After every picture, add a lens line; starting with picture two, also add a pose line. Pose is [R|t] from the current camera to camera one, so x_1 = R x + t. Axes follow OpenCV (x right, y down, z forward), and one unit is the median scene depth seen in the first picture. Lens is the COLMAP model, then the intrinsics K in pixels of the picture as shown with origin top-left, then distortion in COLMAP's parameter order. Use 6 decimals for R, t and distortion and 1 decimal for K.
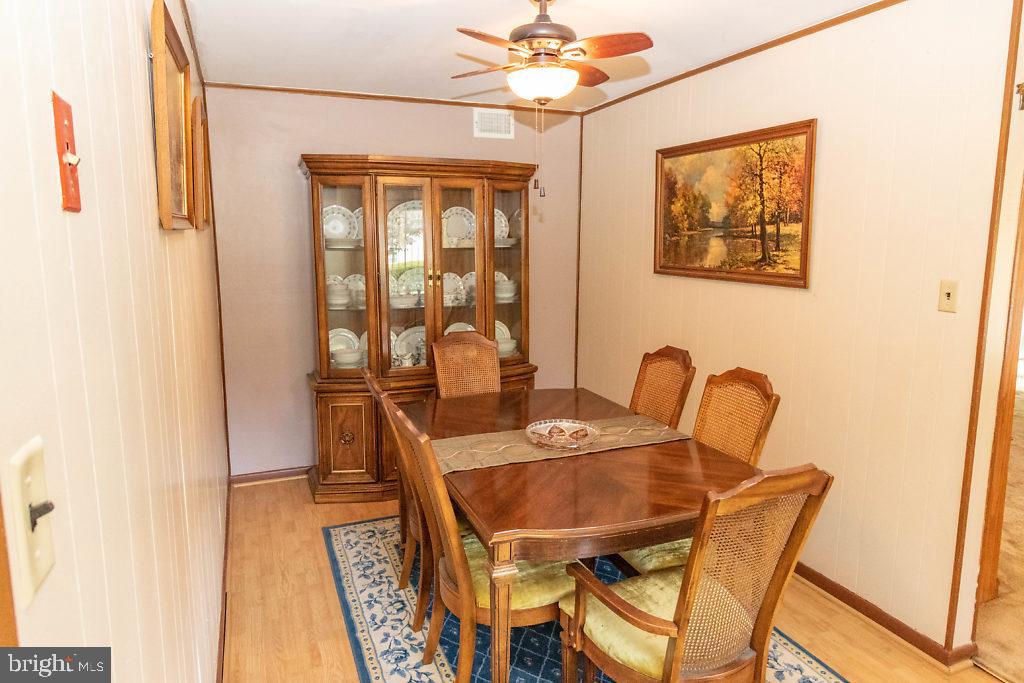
lens RADIAL K [[644.0, 0, 513.9], [0, 644.0, 339.9], [0, 0, 1]] dist [0.010432, -0.001816]
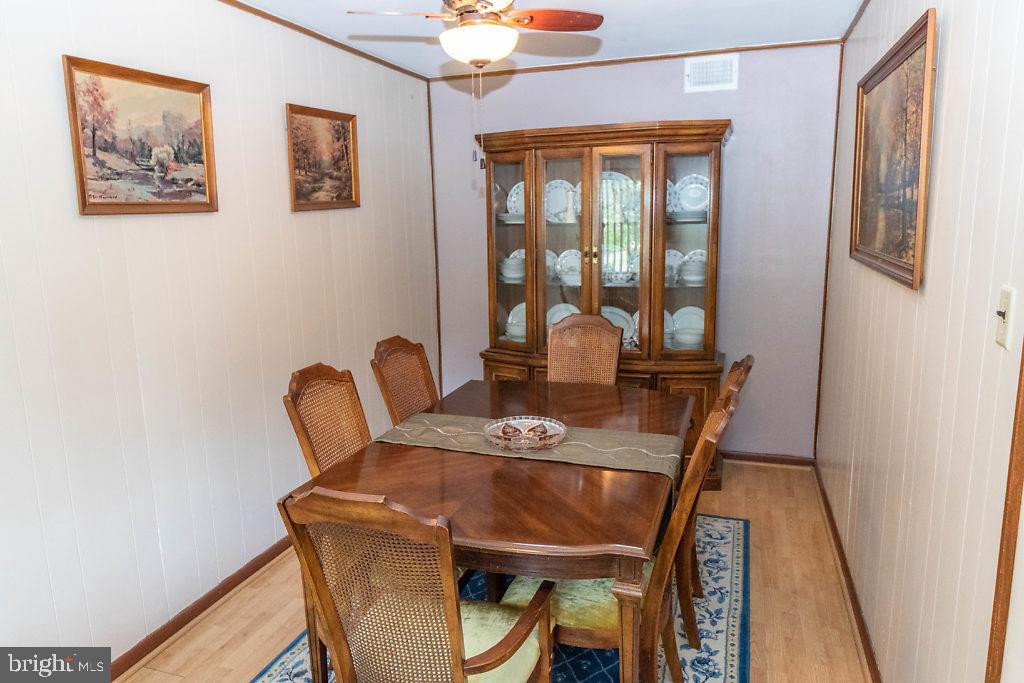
lens RADIAL K [[684.2, 0, 512.0], [0, 684.2, 332.2], [0, 0, 1]] dist [0.021662, 0.001802]
pose [[0.741469, 0.105307, -0.662672, 0.478623], [-0.091038, 0.994264, 0.056138, -0.031785], [0.664783, 0.018704, 0.746803, 0.194365]]
